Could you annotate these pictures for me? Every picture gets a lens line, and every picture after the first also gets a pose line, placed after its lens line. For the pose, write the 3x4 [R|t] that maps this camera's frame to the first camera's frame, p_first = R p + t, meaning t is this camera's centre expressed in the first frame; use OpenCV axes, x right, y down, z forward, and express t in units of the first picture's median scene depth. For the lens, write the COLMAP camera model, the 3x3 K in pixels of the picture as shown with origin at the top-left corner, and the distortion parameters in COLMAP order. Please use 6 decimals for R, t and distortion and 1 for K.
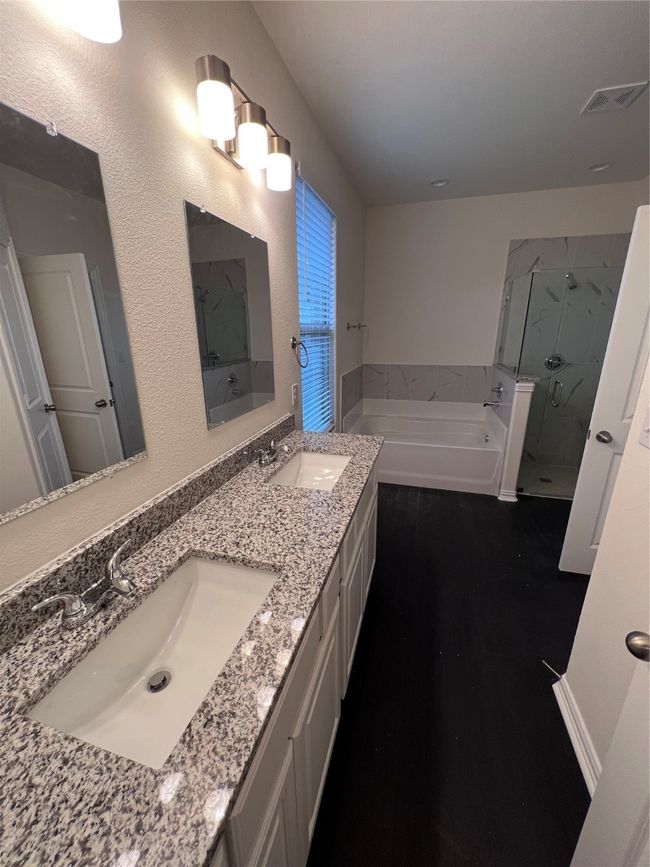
lens RADIAL K [[343.7, 0, 325.0], [0, 343.7, 433.5], [0, 0, 1]] dist [0.000171, 0.000795]
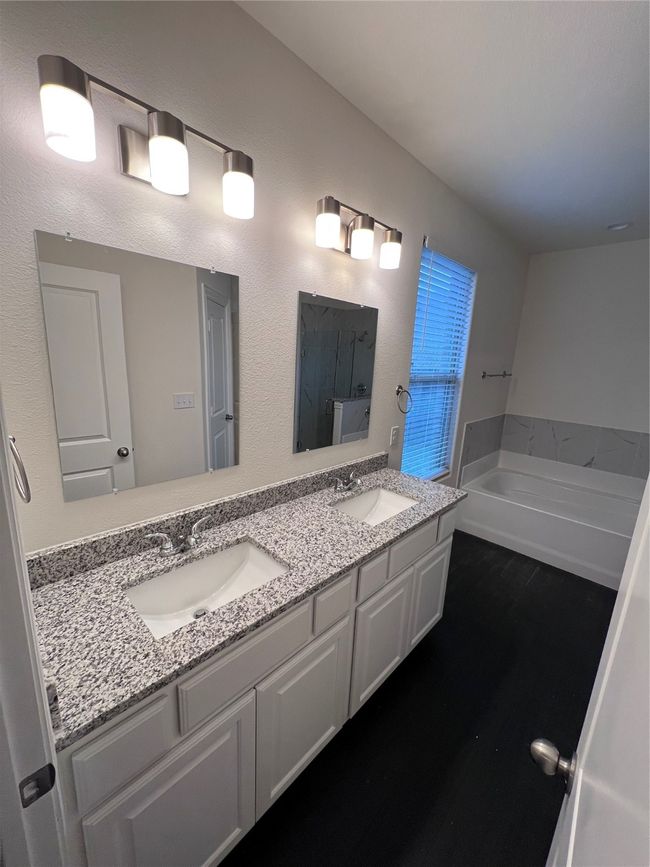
lens RADIAL K [[343.7, 0, 325.0], [0, 343.7, 433.5], [0, 0, 1]] dist [0.000171, 0.000795]
pose [[0.881410, 0.154127, -0.446498, 0.350910], [-0.192285, 0.980477, -0.041128, -0.057597], [0.431442, 0.122105, 0.893839, -0.127282]]
